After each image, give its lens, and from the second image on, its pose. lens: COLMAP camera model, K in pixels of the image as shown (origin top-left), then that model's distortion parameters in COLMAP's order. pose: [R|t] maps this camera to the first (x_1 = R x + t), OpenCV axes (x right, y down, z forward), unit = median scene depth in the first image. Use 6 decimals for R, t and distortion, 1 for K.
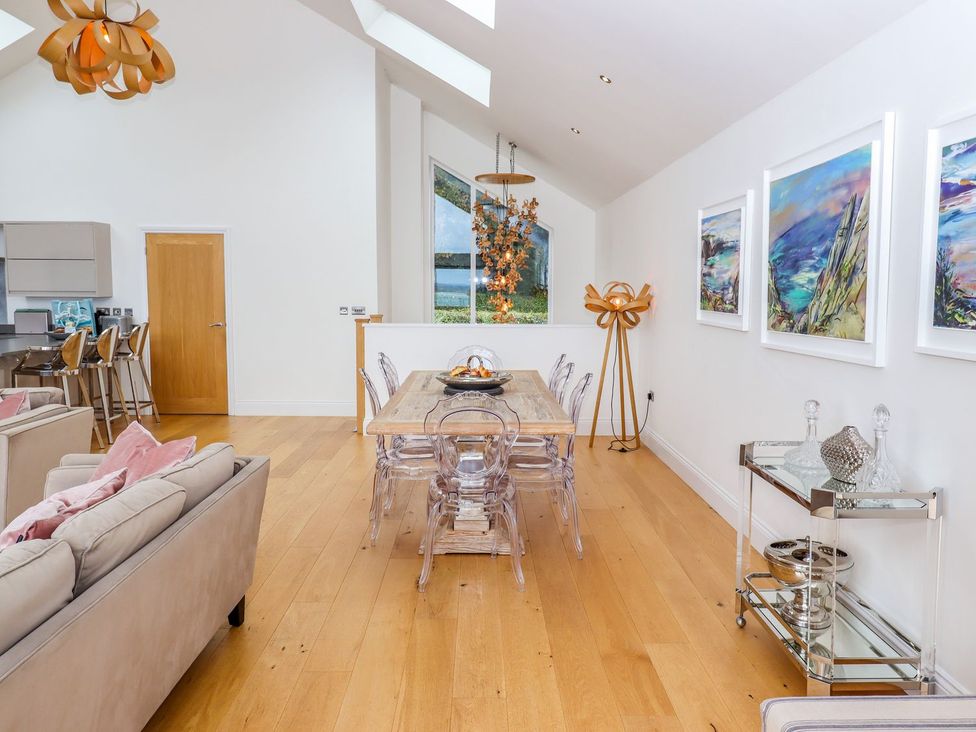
lens RADIAL K [[755.0, 0, 488.0], [0, 755.0, 366.0], [0, 0, 1]] dist [0.003301, 0.002147]
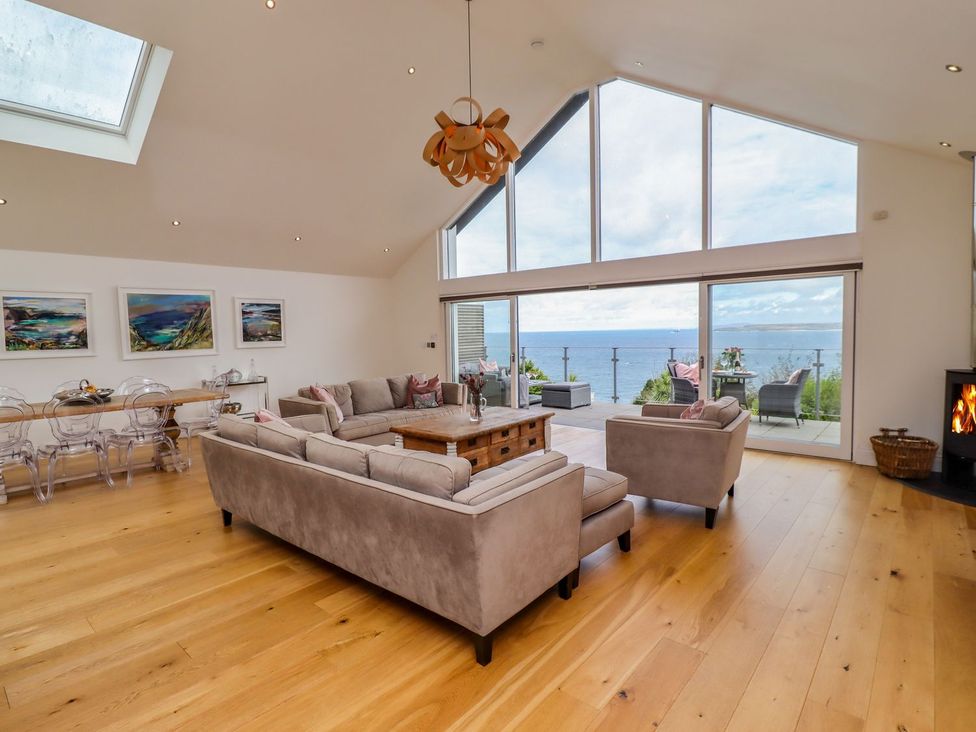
lens RADIAL K [[511.7, 0, 484.9], [0, 511.7, 356.4], [0, 0, 1]] dist [0.001925, -0.014693]
pose [[-0.749291, -0.022372, 0.661862, -1.262595], [0.085453, 0.987807, 0.130131, -0.121197], [-0.656704, 0.154064, -0.738244, 1.166070]]
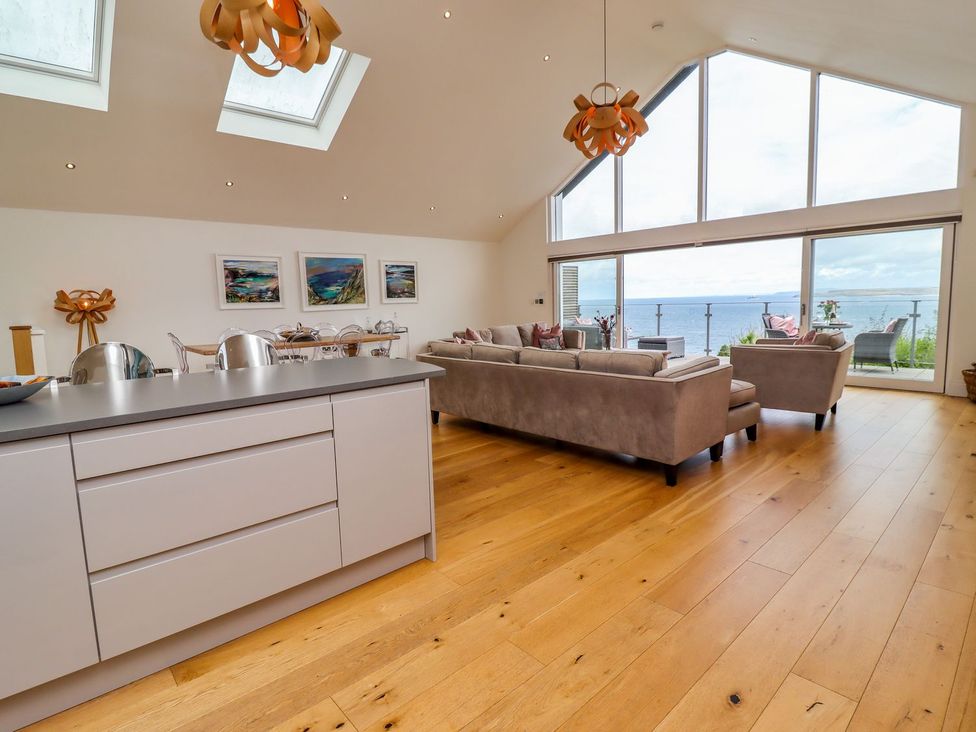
lens RADIAL K [[511.7, 0, 484.9], [0, 511.7, 356.4], [0, 0, 1]] dist [0.001925, -0.014693]
pose [[-0.665082, -0.065853, 0.743861, -1.300109], [0.102793, 0.978549, 0.178536, -0.112544], [-0.739662, 0.195205, -0.644046, 1.456703]]
